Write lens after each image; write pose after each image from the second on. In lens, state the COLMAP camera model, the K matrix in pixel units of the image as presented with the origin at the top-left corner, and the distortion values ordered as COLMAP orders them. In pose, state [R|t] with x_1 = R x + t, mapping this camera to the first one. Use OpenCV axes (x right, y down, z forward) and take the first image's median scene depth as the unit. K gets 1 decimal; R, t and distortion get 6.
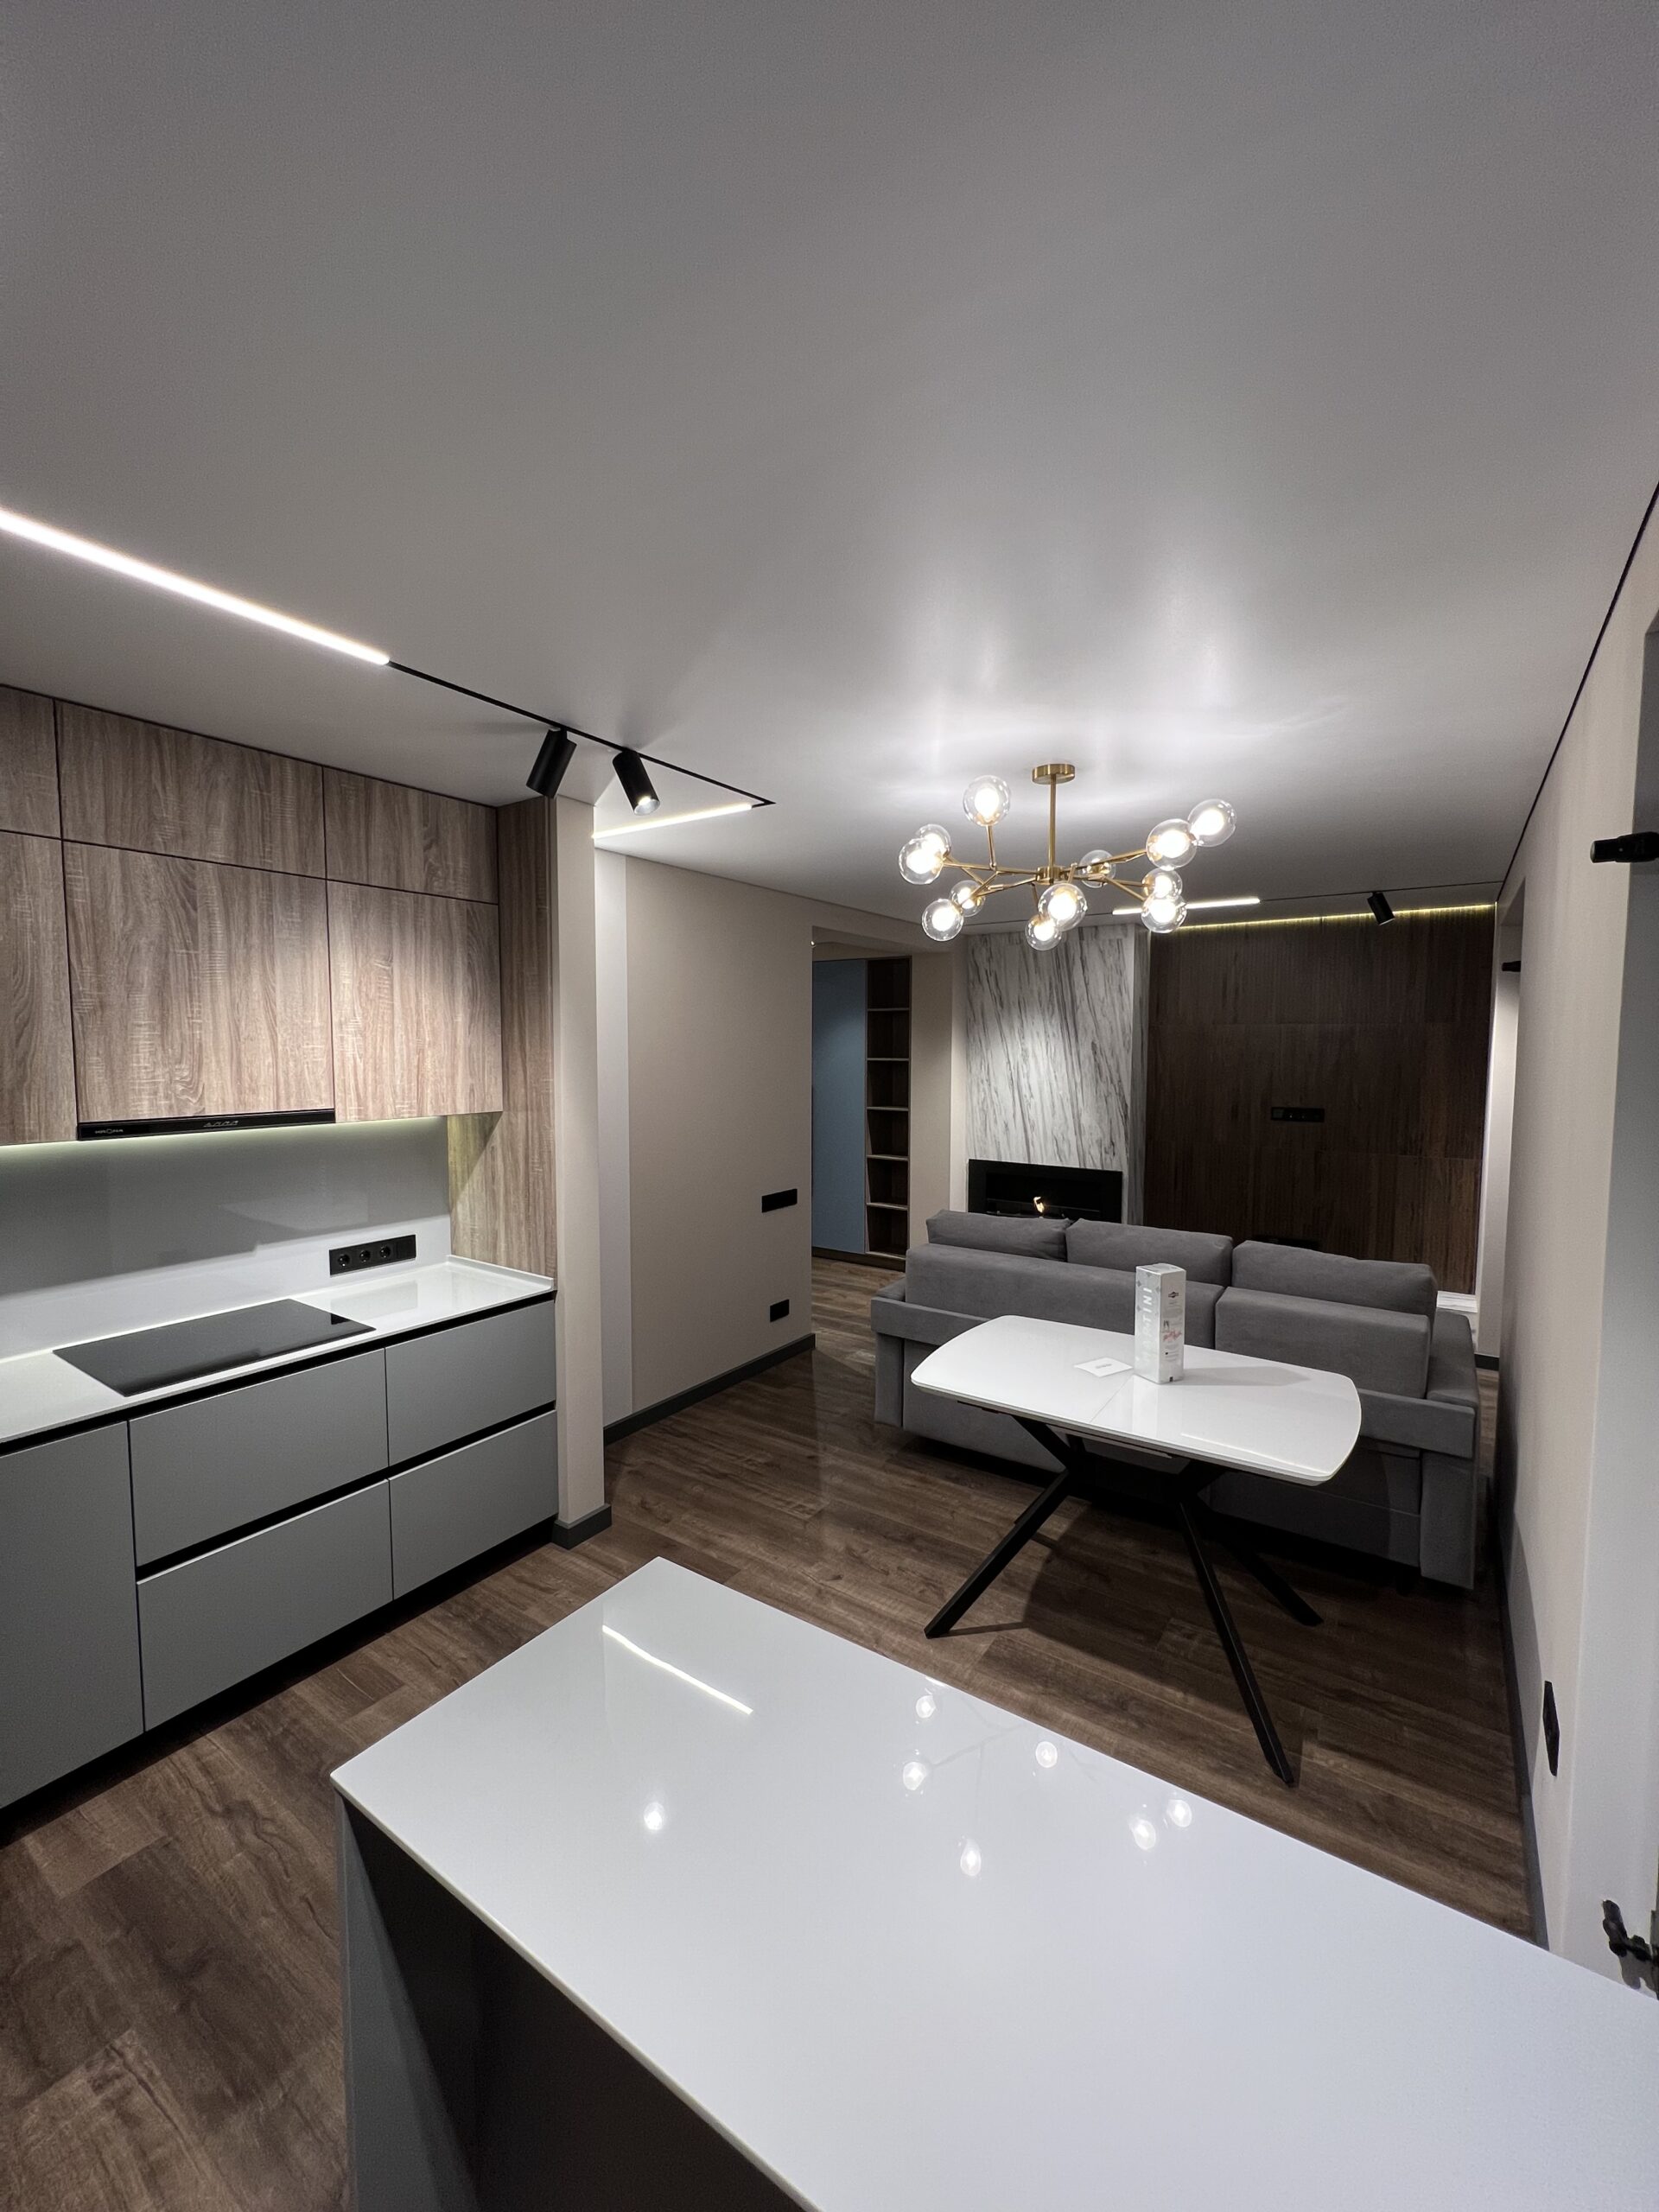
lens RADIAL K [[890.0, 0, 822.9], [0, 890.0, 1105.0], [0, 0, 1]] dist [-0.002722, 0.000746]
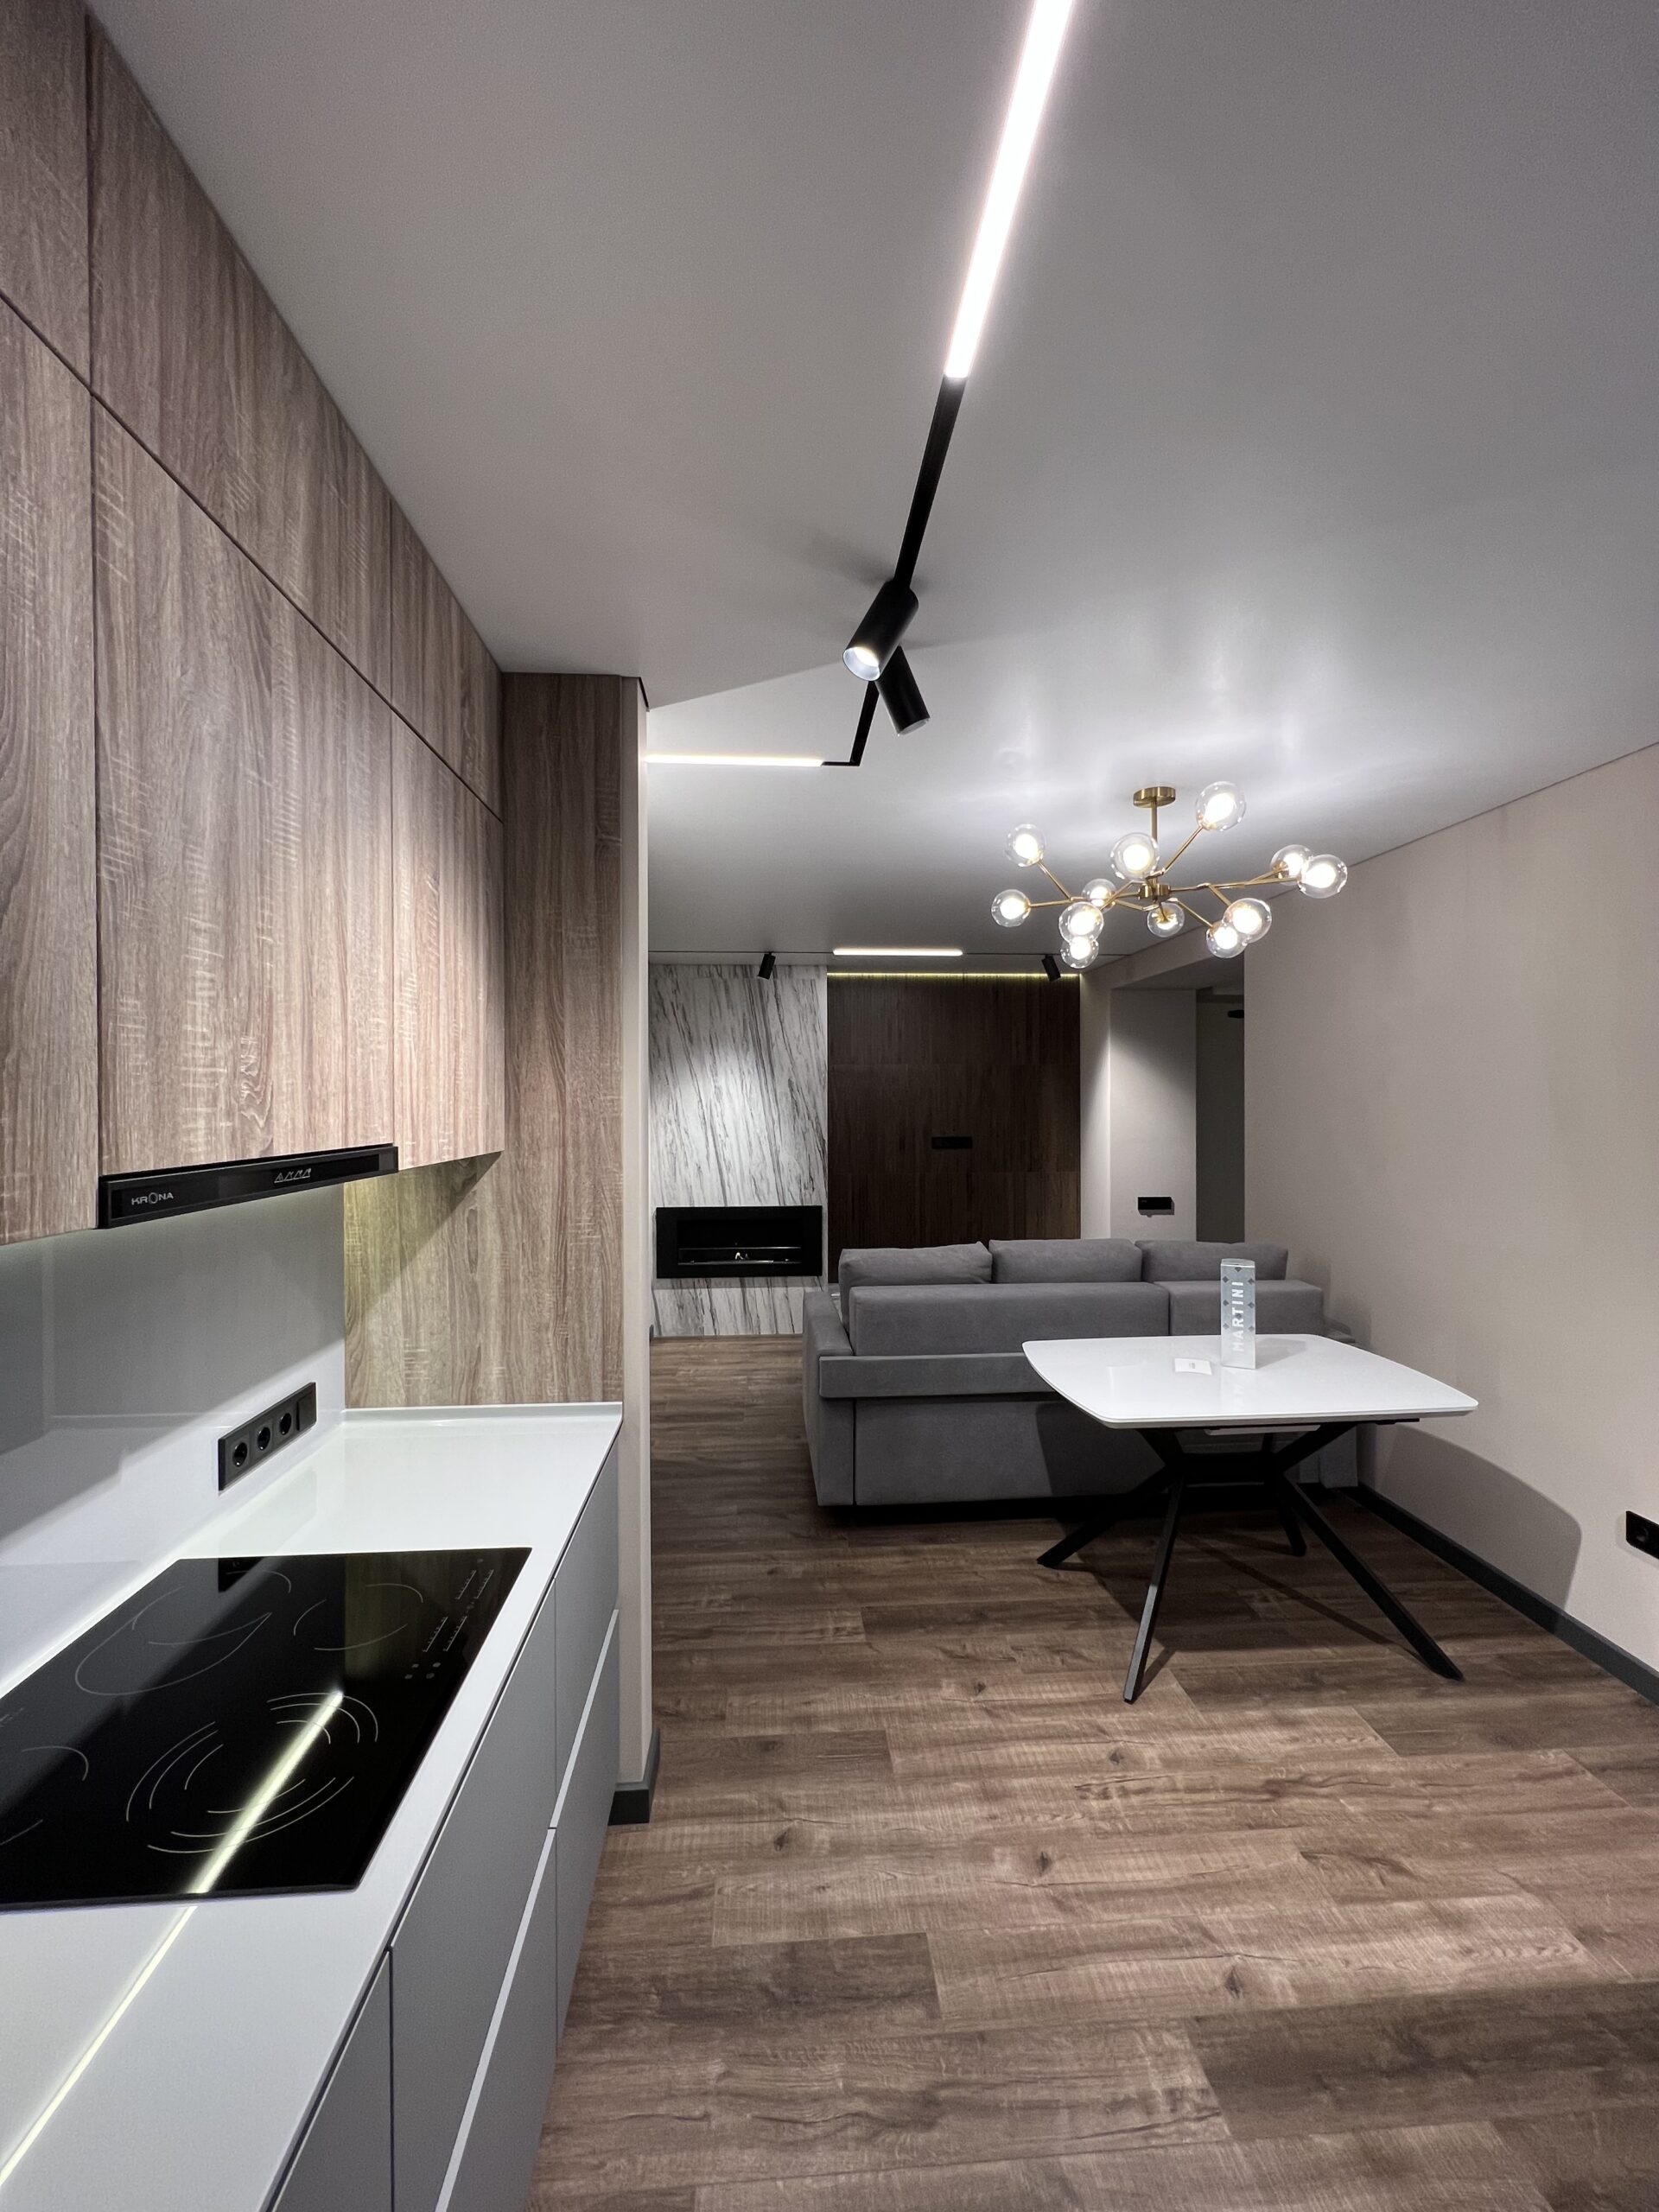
lens RADIAL K [[890.0, 0, 836.8], [0, 890.0, 1104.6], [0, 0, 1]] dist [-0.002722, 0.000746]
pose [[0.781759, -0.008118, 0.623528, -0.579882], [0.047397, 0.997796, -0.046434, 0.014942], [-0.621777, 0.065853, 0.780421, 0.375864]]
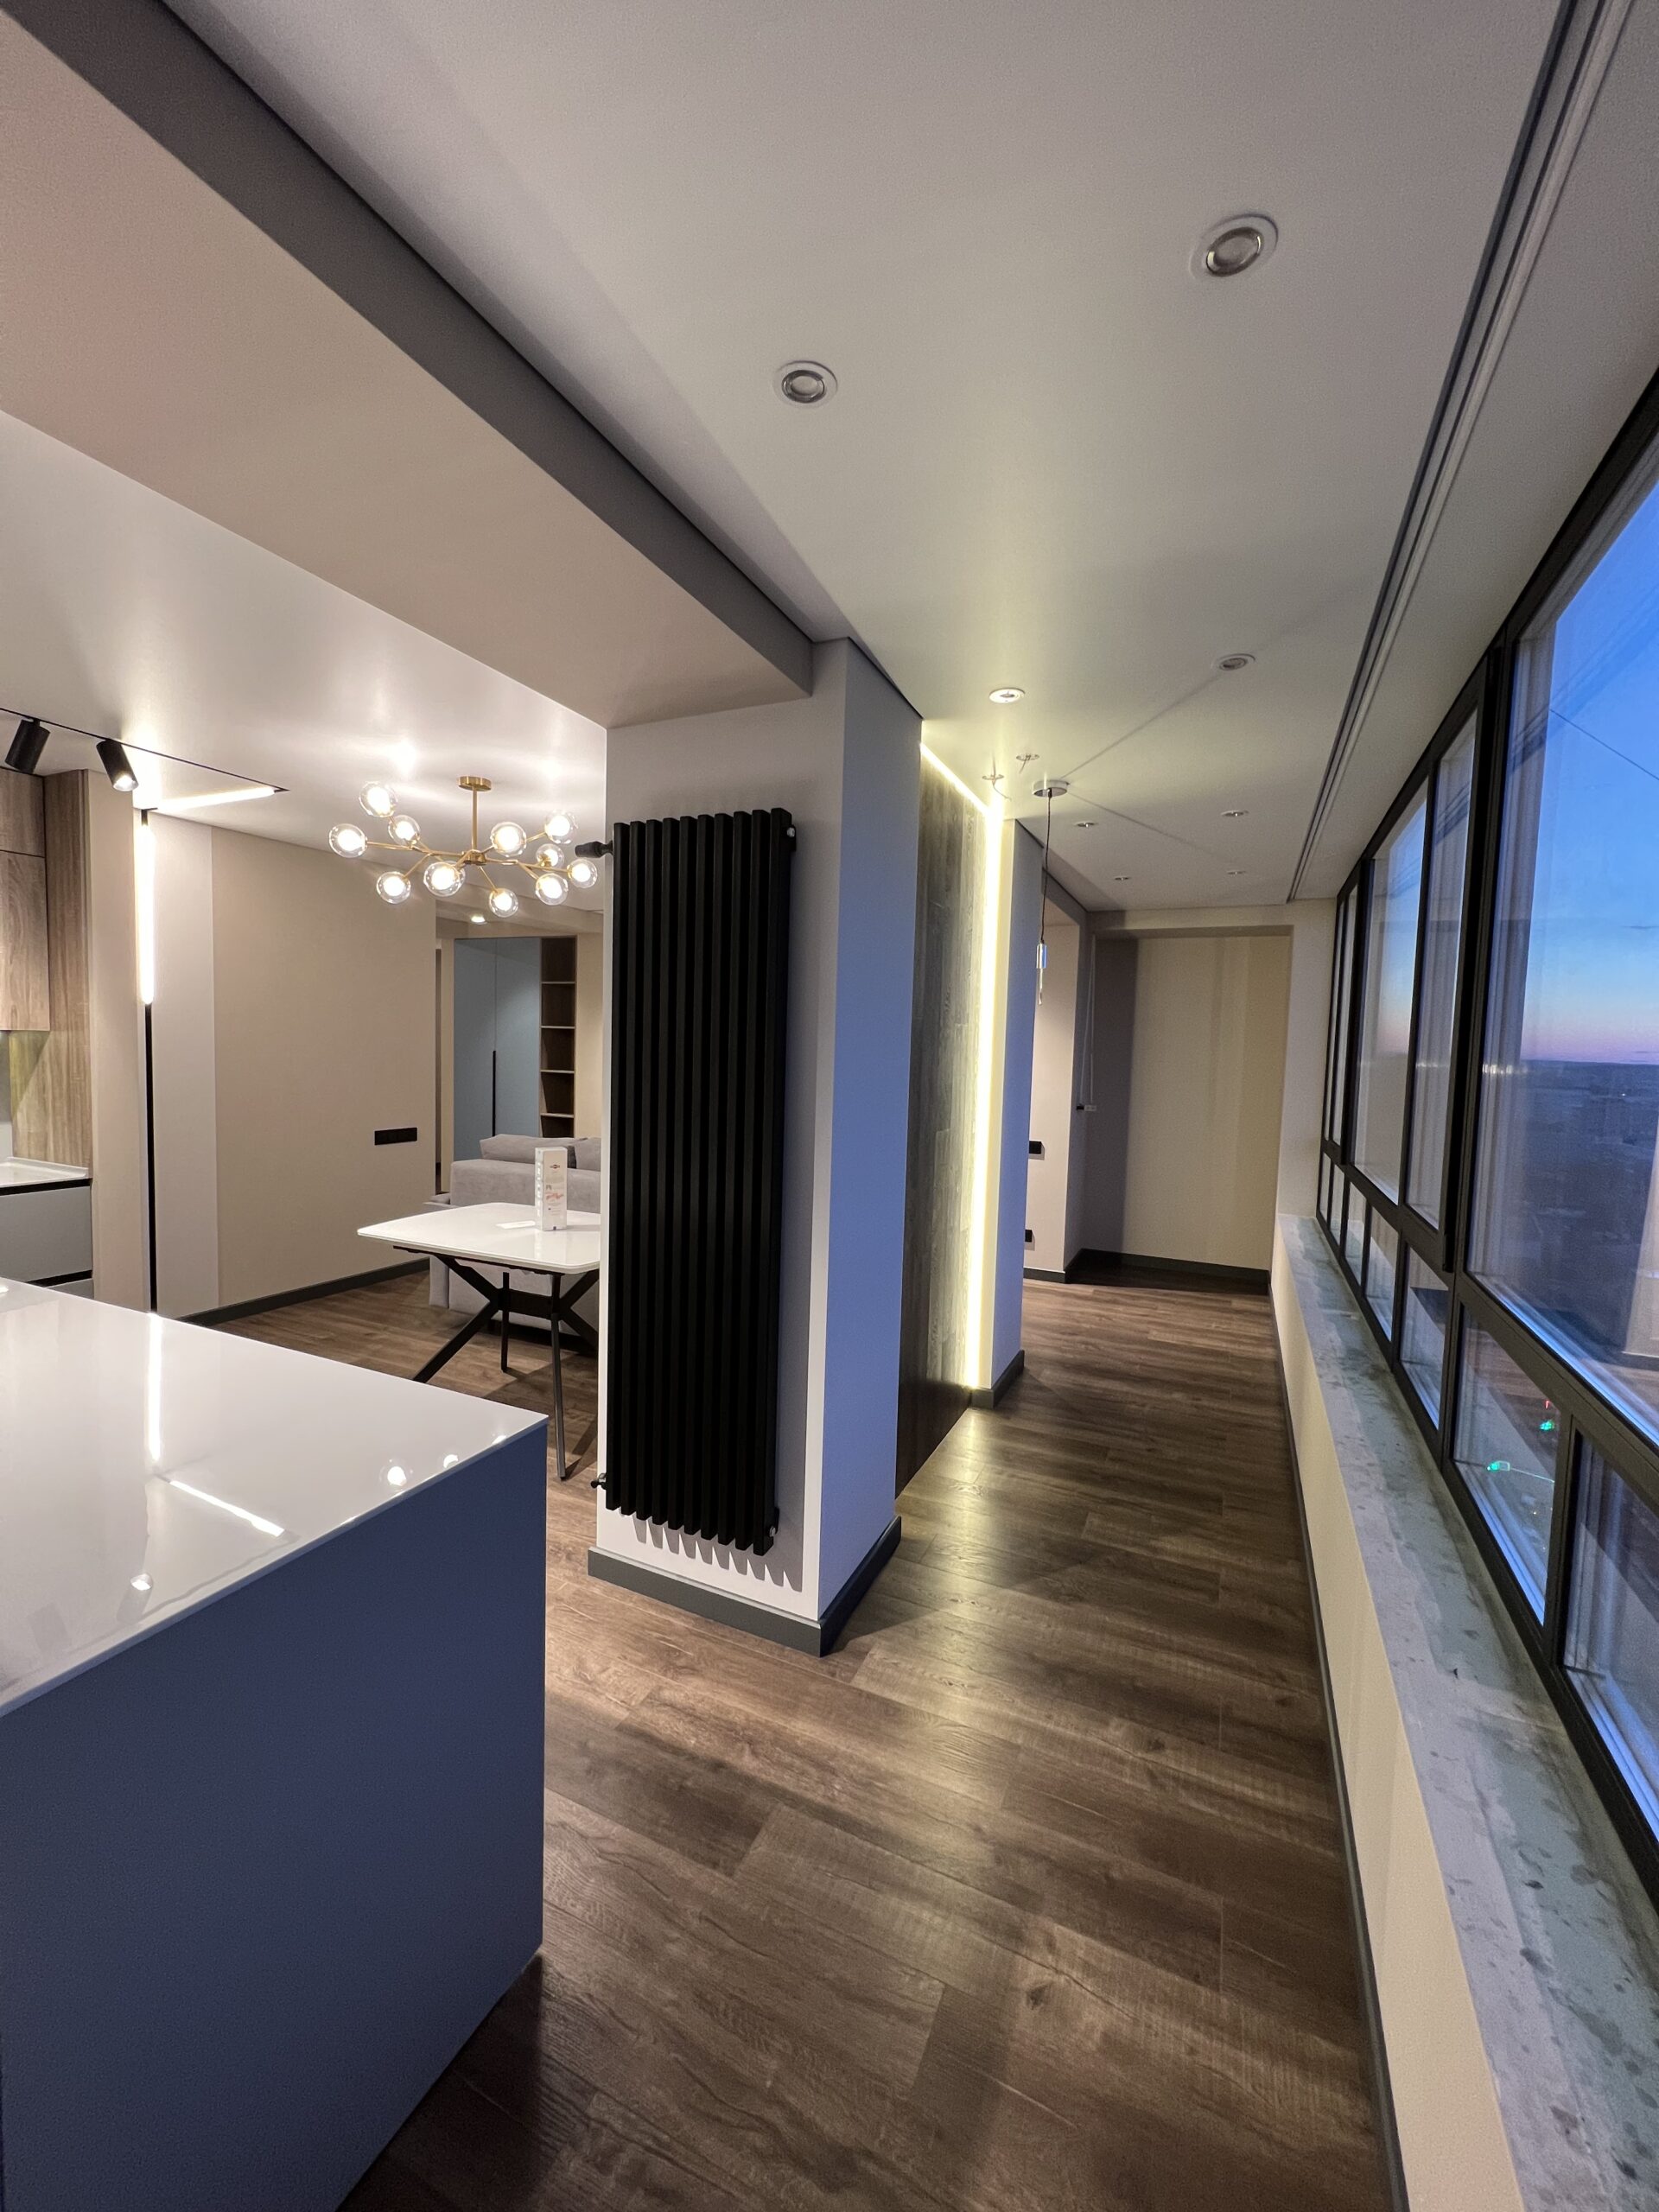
lens RADIAL K [[890.0, 0, 819.8], [0, 890.0, 1109.1], [0, 0, 1]] dist [-0.002722, 0.000746]
pose [[0.984948, 0.015441, 0.172159, 0.466849], [-0.016687, 0.999844, 0.005789, 0.090130], [-0.172043, -0.008575, 0.985052, -0.362317]]
